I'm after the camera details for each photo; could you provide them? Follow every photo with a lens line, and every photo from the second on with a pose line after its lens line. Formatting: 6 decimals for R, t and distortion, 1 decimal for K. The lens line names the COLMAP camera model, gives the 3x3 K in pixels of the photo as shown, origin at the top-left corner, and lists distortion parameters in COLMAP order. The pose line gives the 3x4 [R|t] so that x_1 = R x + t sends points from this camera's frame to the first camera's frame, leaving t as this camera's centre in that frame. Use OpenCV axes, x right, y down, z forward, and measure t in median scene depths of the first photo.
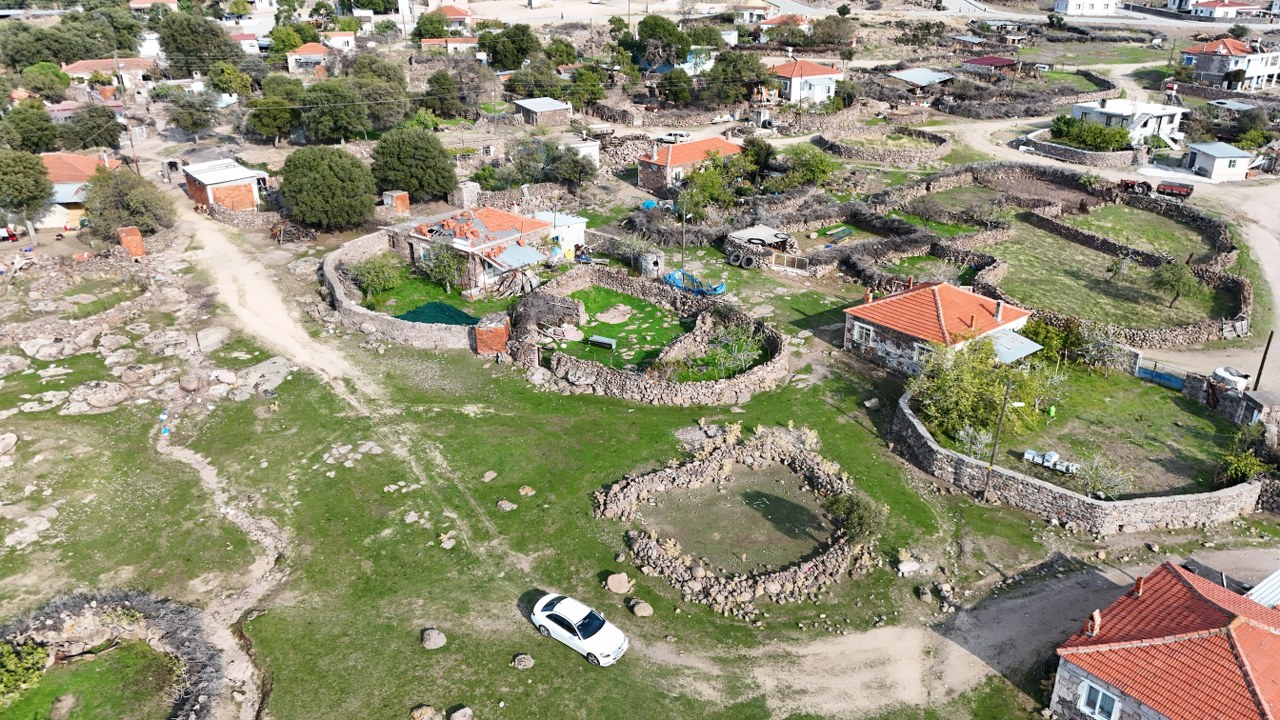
lens RADIAL K [[925.7, 0, 636.4], [0, 925.7, 362.7], [0, 0, 1]] dist [0.067493, -0.065481]
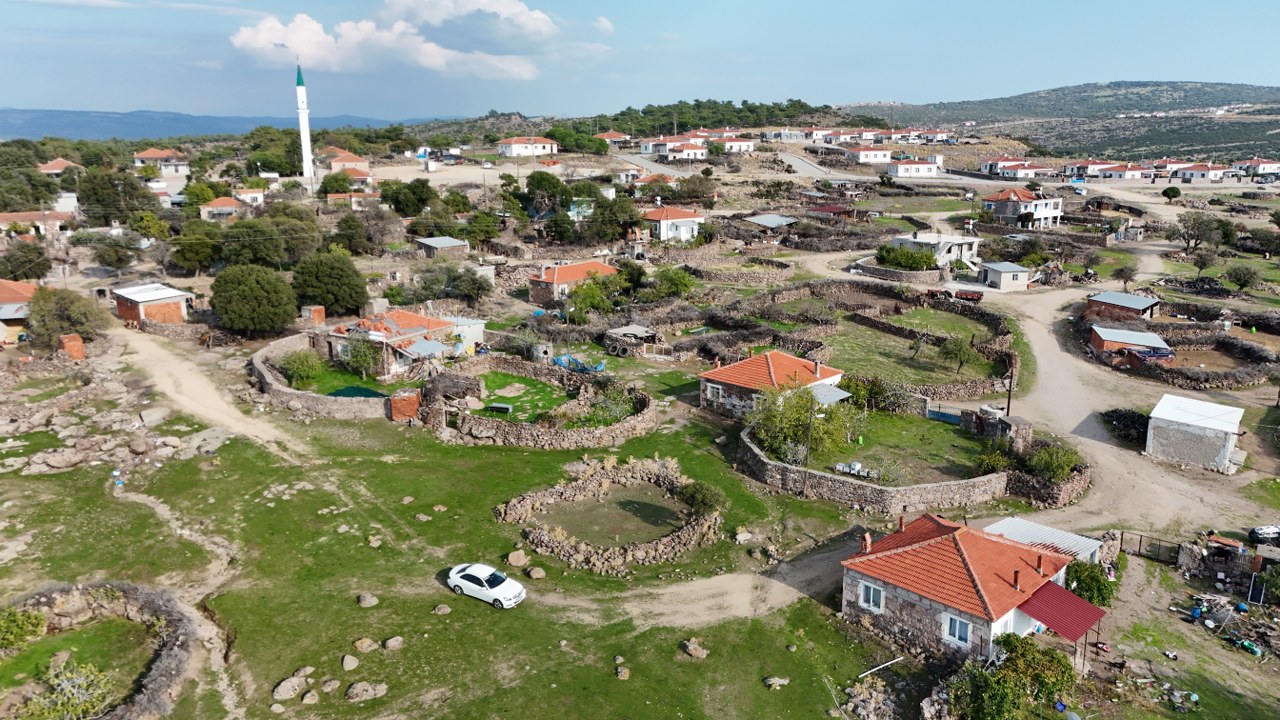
lens RADIAL K [[925.7, 0, 636.4], [0, 925.7, 362.7], [0, 0, 1]] dist [0.067493, -0.065481]
pose [[0.993276, -0.029110, 0.112049, 0.004799], [0.048069, 0.984198, -0.170421, 0.128257], [-0.105318, 0.174661, 0.978980, -0.188290]]
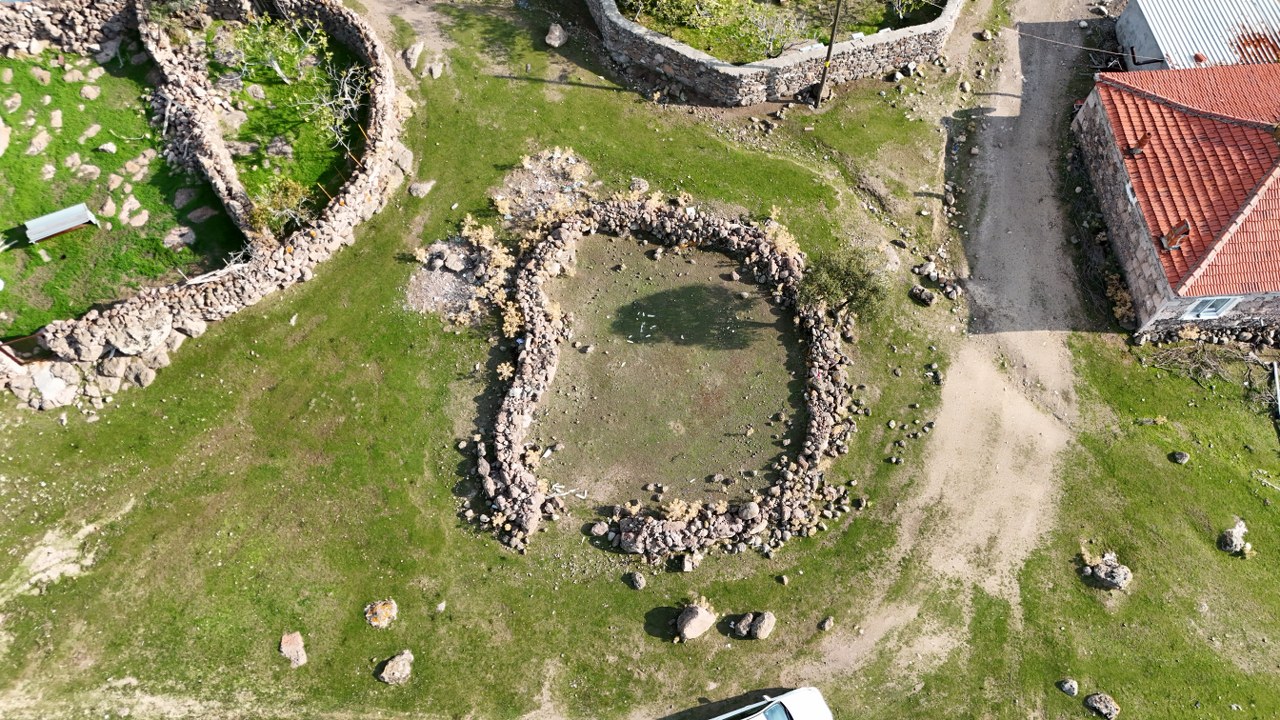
lens RADIAL K [[925.7, 0, 636.4], [0, 925.7, 362.7], [0, 0, 1]] dist [0.067493, -0.065481]
pose [[0.575095, -0.734350, 0.360551, -0.091382], [0.338688, 0.614900, 0.712172, -0.219216], [-0.744686, -0.287452, 0.602341, 0.451250]]
